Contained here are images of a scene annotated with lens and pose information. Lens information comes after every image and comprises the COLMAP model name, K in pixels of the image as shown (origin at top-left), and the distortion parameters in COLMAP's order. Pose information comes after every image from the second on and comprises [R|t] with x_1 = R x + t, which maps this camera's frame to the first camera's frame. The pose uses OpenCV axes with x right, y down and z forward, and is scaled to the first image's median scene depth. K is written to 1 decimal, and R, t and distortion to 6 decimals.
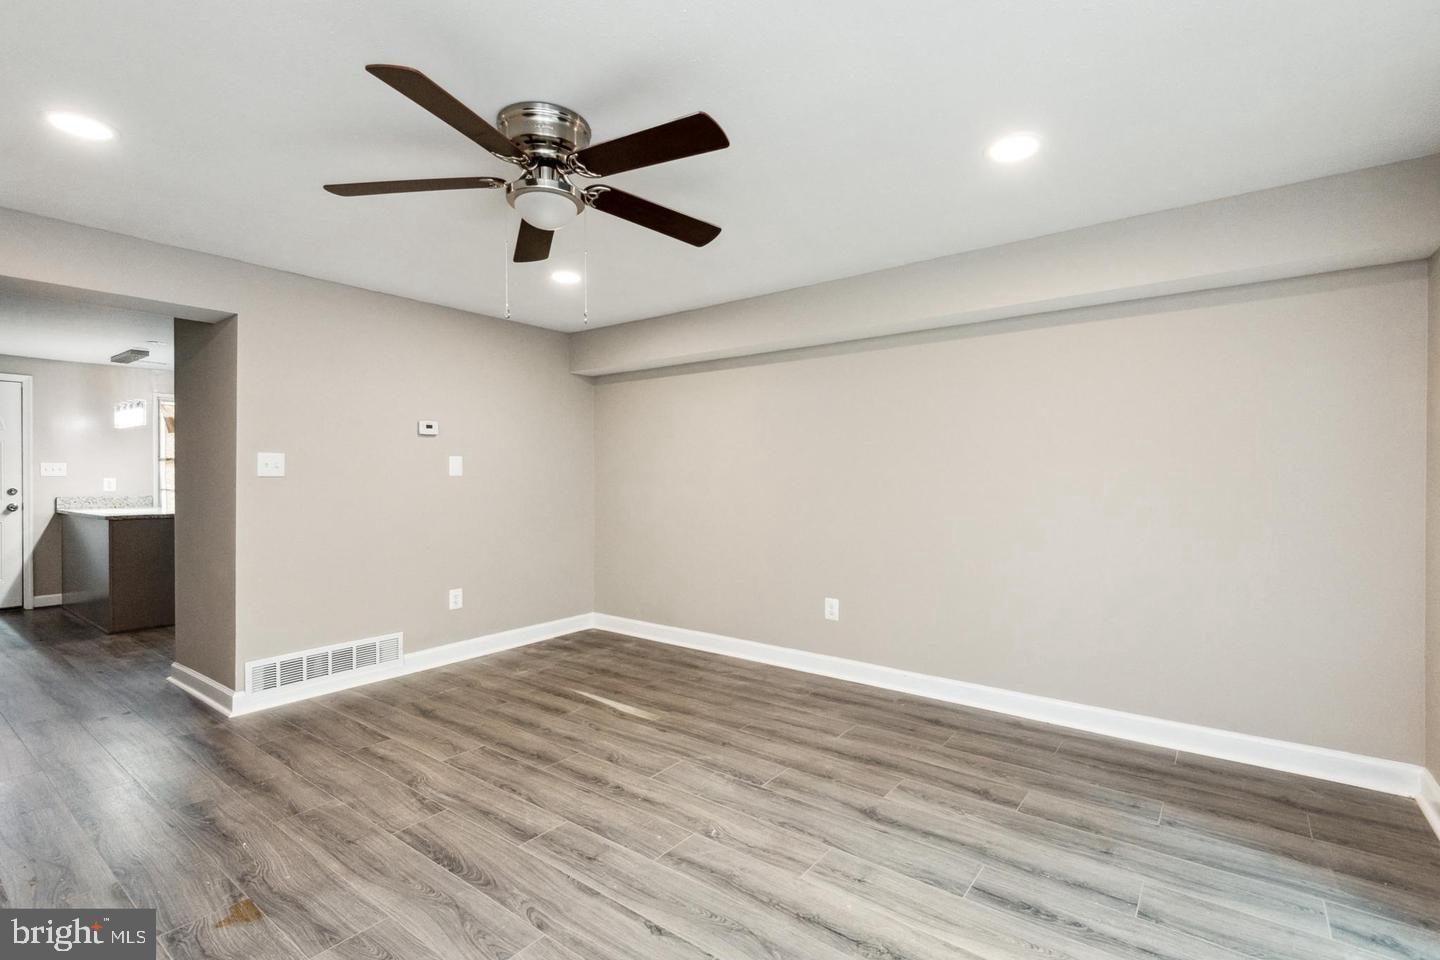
lens RADIAL K [[657.9, 0, 723.4], [0, 657.9, 481.9], [0, 0, 1]] dist [0.019703, -0.008089]
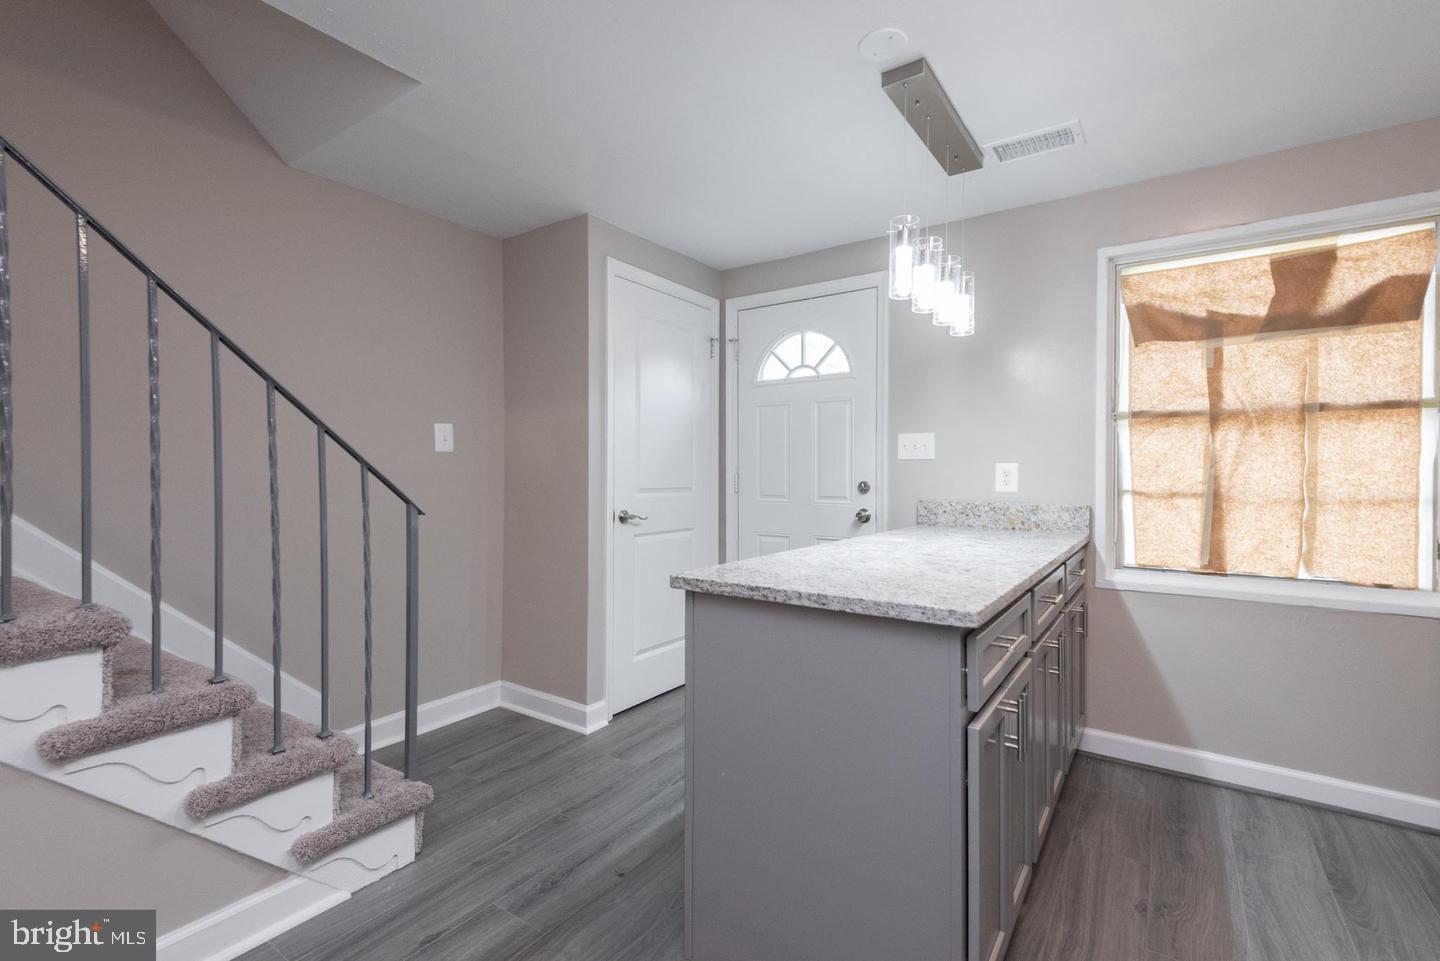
lens RADIAL K [[657.9, 0, 717.2], [0, 657.9, 473.3], [0, 0, 1]] dist [0.019703, -0.008089]
pose [[0.018302, 0.010485, -0.999778, -0.124992], [-0.009599, 0.999901, 0.010311, -0.000334], [0.999786, 0.009408, 0.018400, 0.204081]]
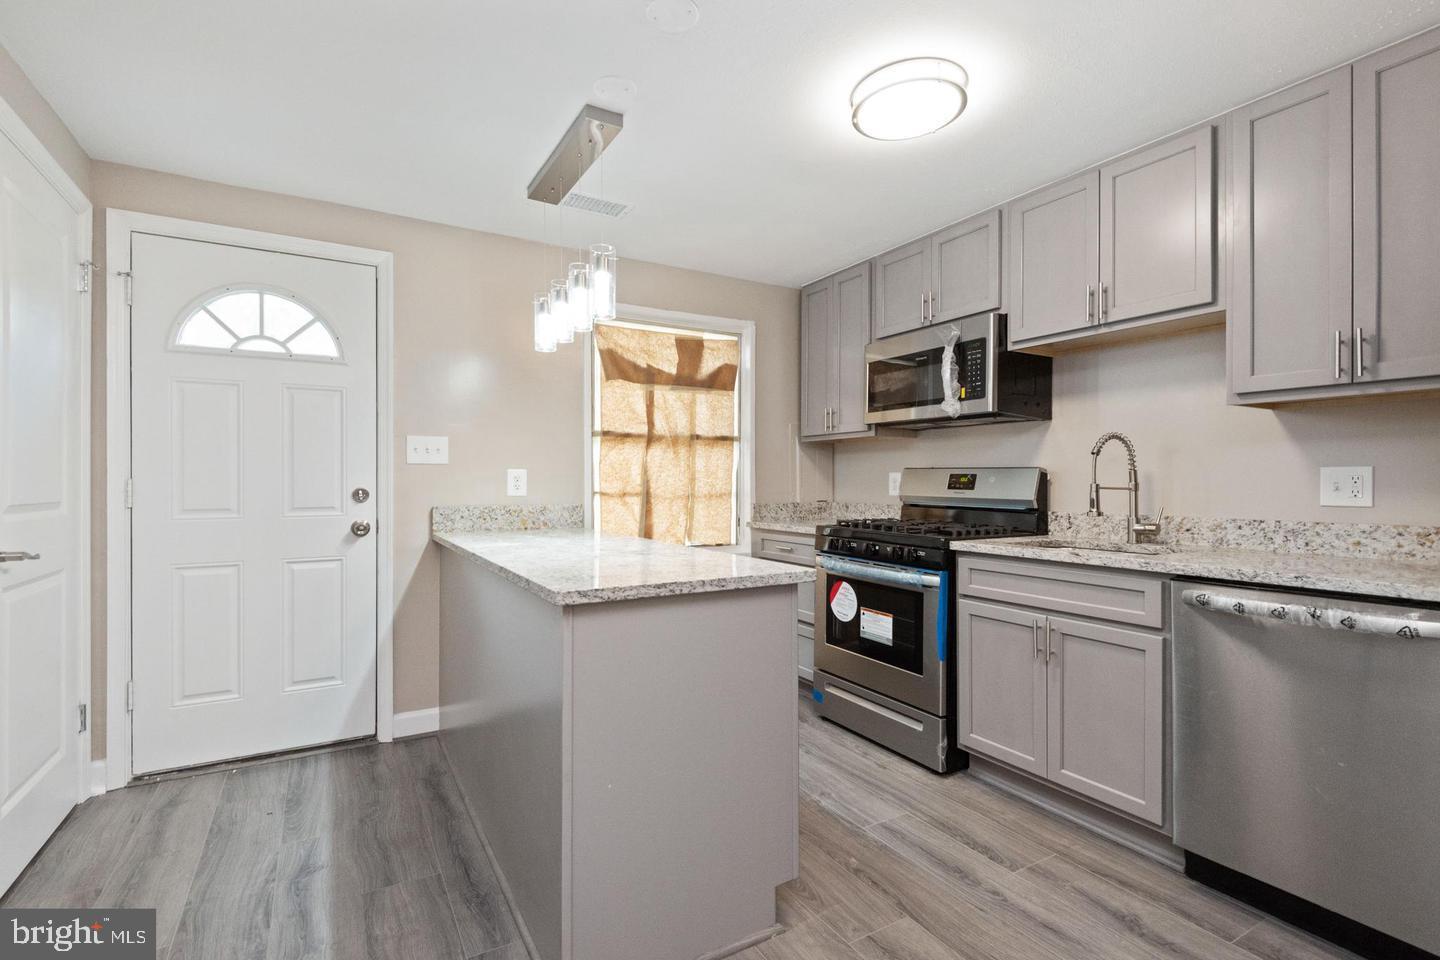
lens RADIAL K [[673.5, 0, 700.3], [0, 673.5, 479.4], [0, 0, 1]] dist [0.009736, -0.012756]
pose [[0.913931, 0.006818, -0.405813, -0.153851], [-0.010899, 0.999911, -0.007747, 0.001126], [0.405724, 0.011504, 0.913923, 0.155188]]
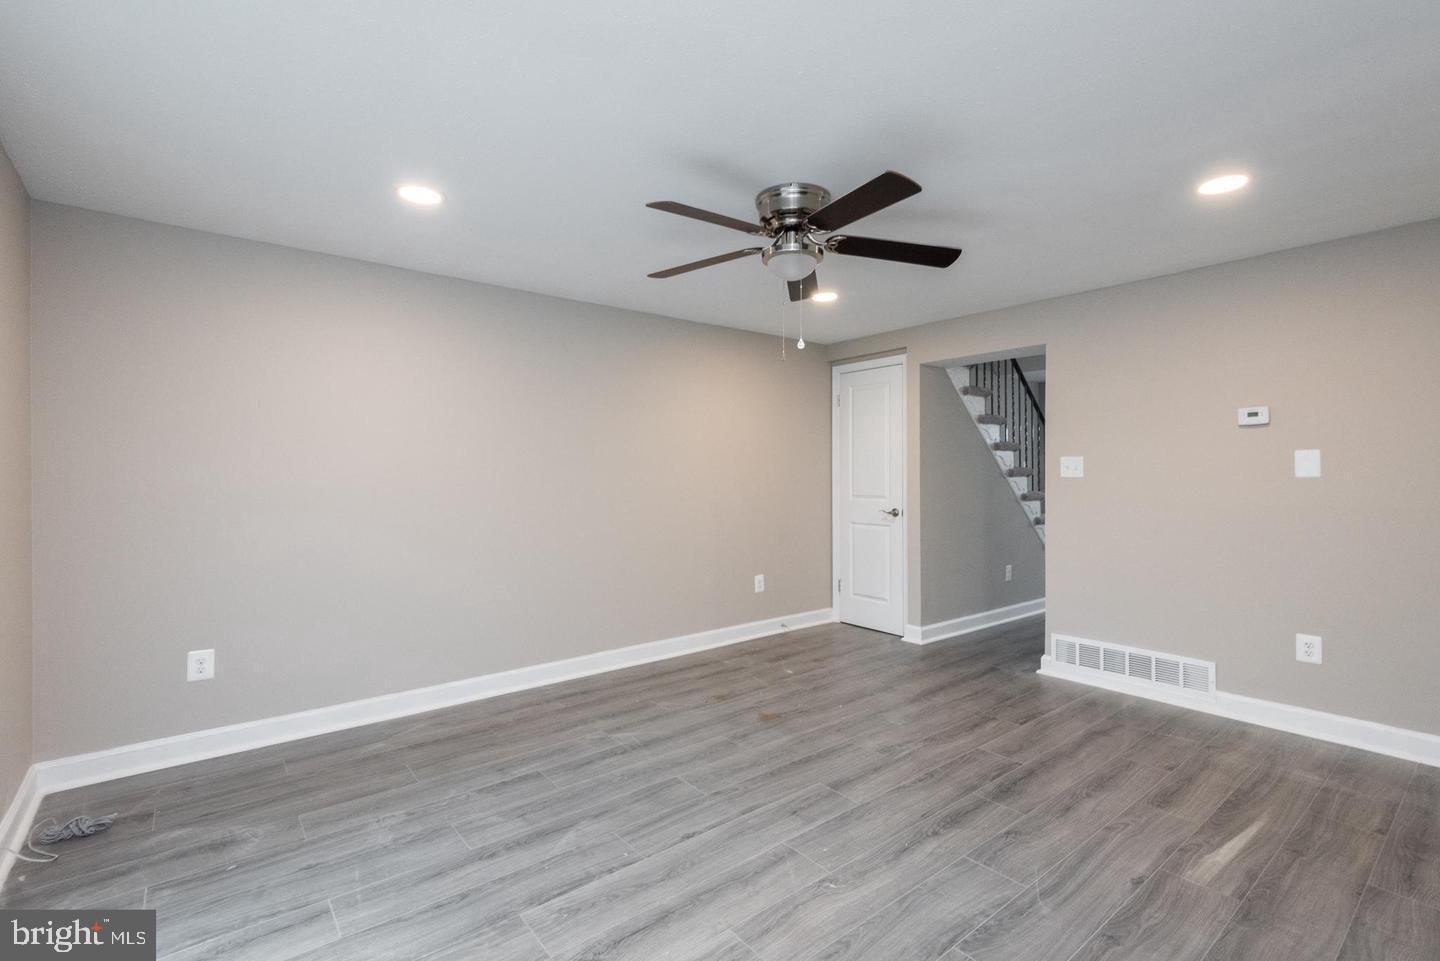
lens RADIAL K [[657.9, 0, 713.5], [0, 657.9, 485.5], [0, 0, 1]] dist [0.019703, -0.008089]
pose [[-0.234975, 0.021780, -0.971757, 0.744442], [-0.011275, 0.999621, 0.025131, -0.019084], [0.971936, 0.016862, -0.234640, 0.897109]]
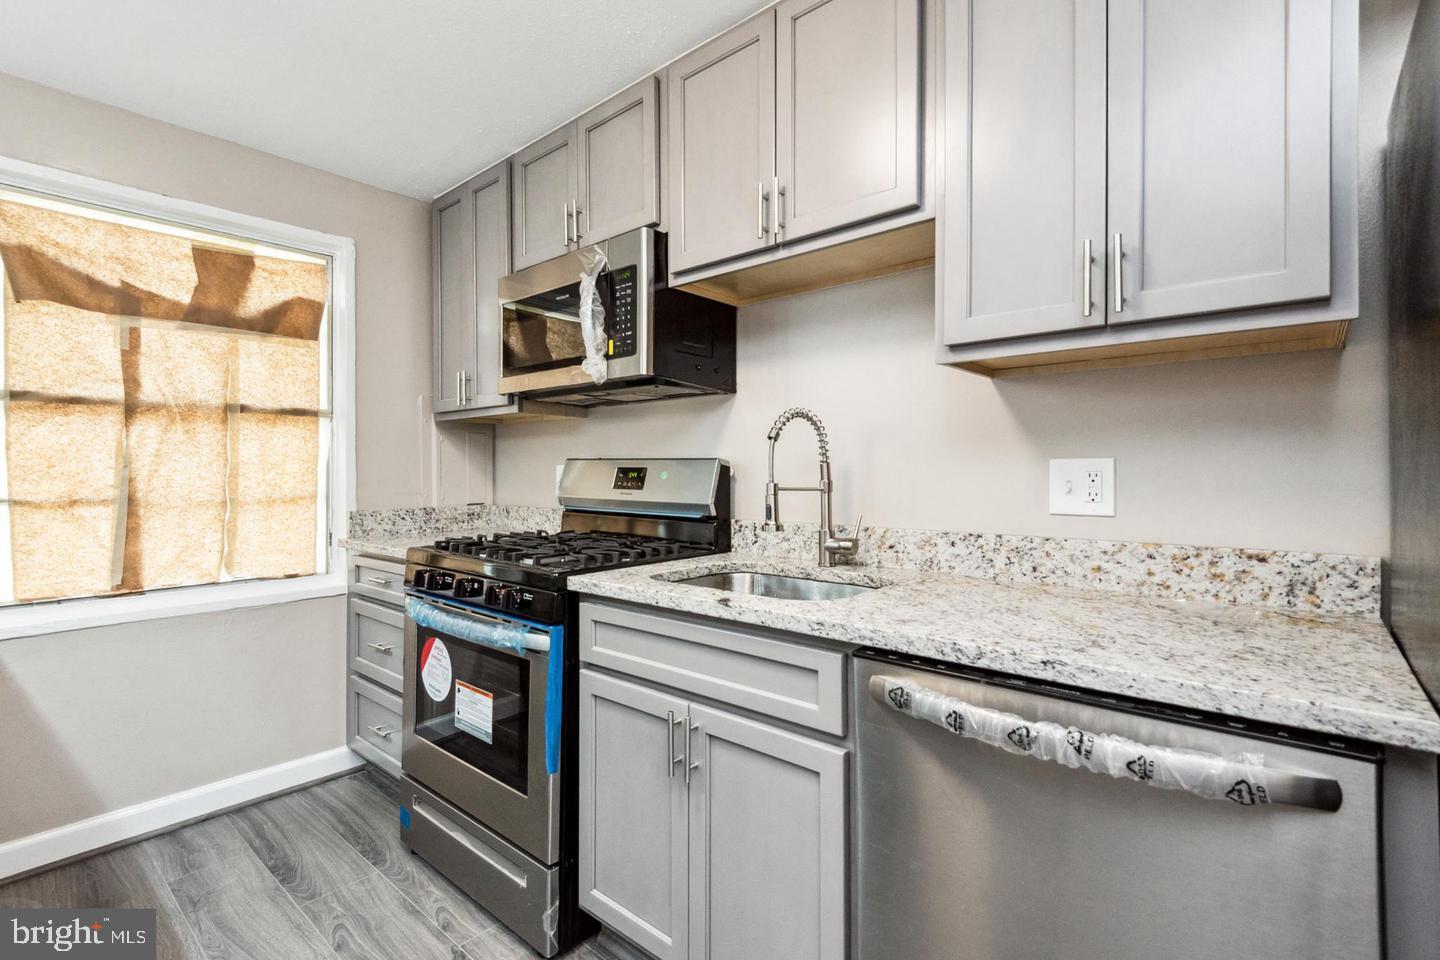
lens RADIAL K [[657.9, 0, 711.2], [0, 657.9, 469.2], [0, 0, 1]] dist [0.019703, -0.008089]
pose [[0.996155, 0.004527, -0.087488, -0.141733], [-0.005495, 0.999926, -0.010823, -0.000238], [0.087432, 0.011262, 0.996107, 0.202888]]
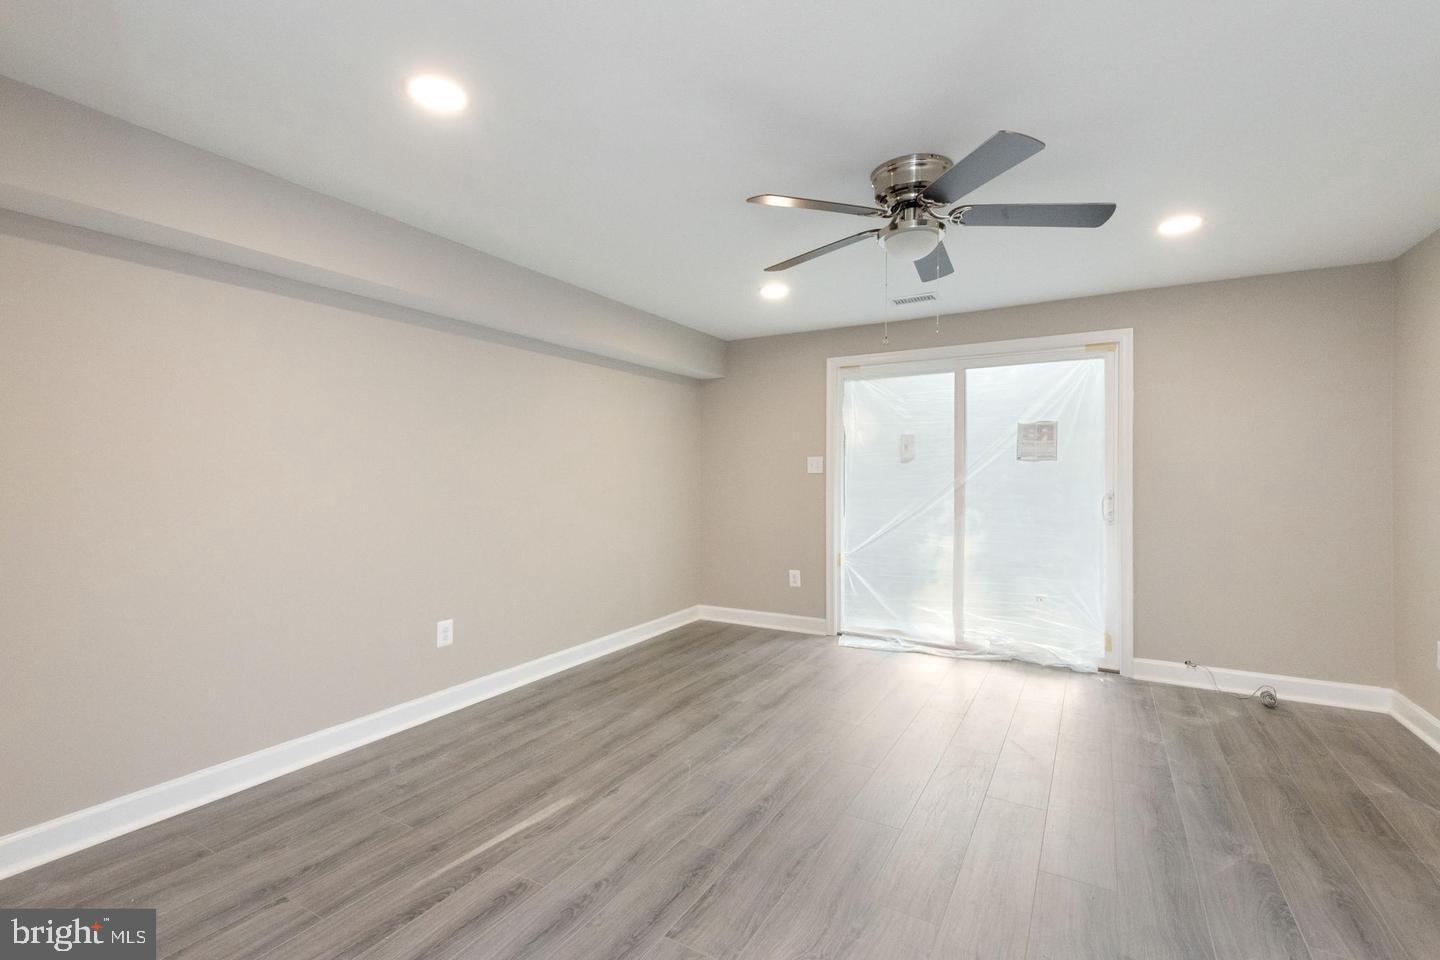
lens RADIAL K [[657.9, 0, 696.5], [0, 657.9, 465.7], [0, 0, 1]] dist [0.019703, -0.008089]
pose [[-0.101666, 0.010482, 0.994763, -1.090334], [0.011968, 0.999885, -0.009313, -0.013285], [-0.994747, 0.010958, -0.101780, 1.173196]]
